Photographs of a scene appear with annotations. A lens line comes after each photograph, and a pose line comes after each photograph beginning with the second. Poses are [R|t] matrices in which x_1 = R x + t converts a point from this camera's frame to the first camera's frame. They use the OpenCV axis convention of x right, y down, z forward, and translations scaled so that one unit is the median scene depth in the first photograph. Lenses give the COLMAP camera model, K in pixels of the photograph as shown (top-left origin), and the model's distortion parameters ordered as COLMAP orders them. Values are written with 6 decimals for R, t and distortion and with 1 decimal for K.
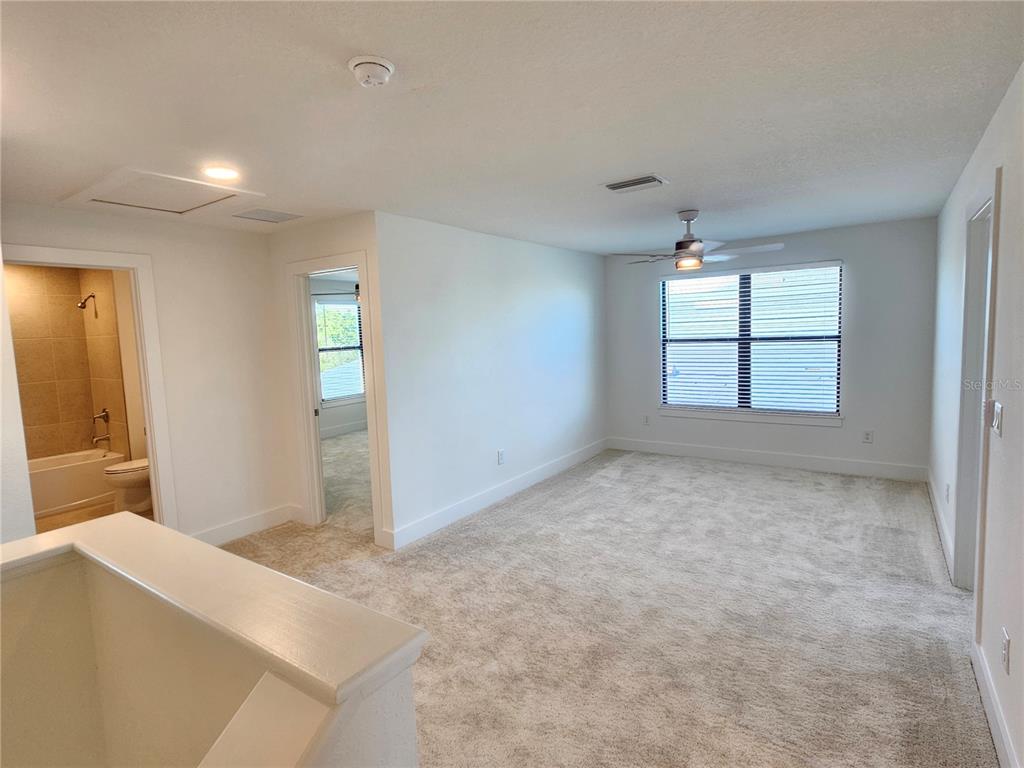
lens RADIAL K [[529.9, 0, 514.6], [0, 529.9, 378.0], [0, 0, 1]] dist [0.003118, -0.000377]
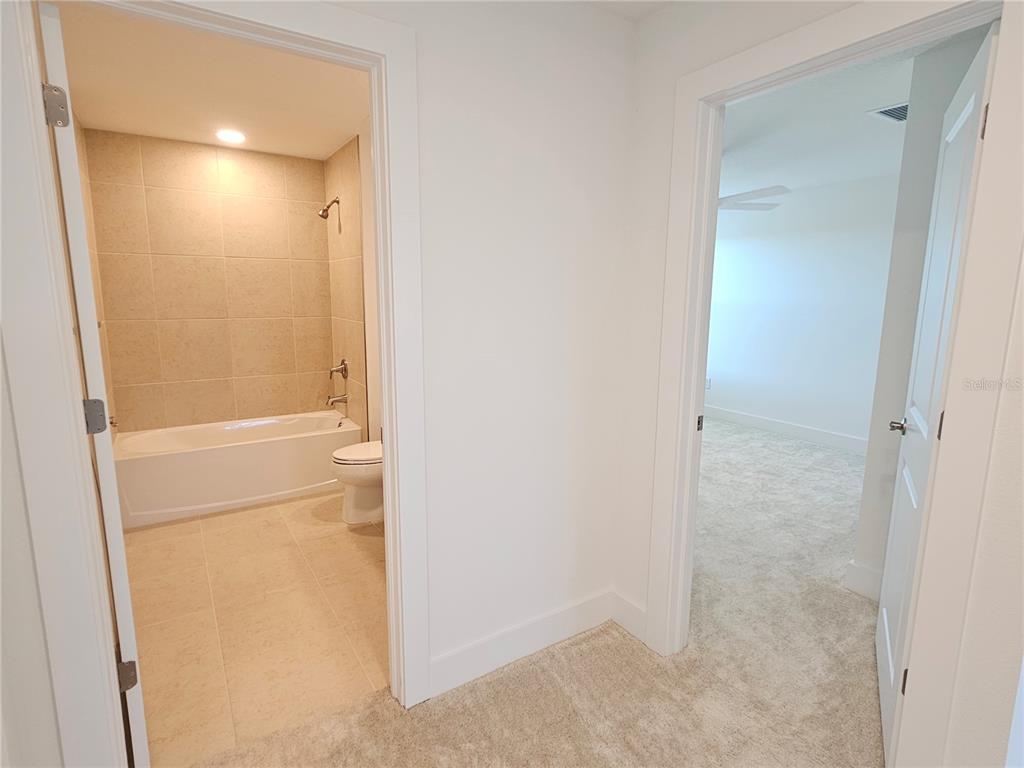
lens RADIAL K [[529.9, 0, 512.3], [0, 529.9, 379.9], [0, 0, 1]] dist [0.003118, -0.000377]
pose [[0.921884, 0.108101, -0.372080, -0.288407], [-0.078017, 0.992413, 0.095027, -0.002360], [0.379529, -0.058575, 0.923324, 0.420342]]
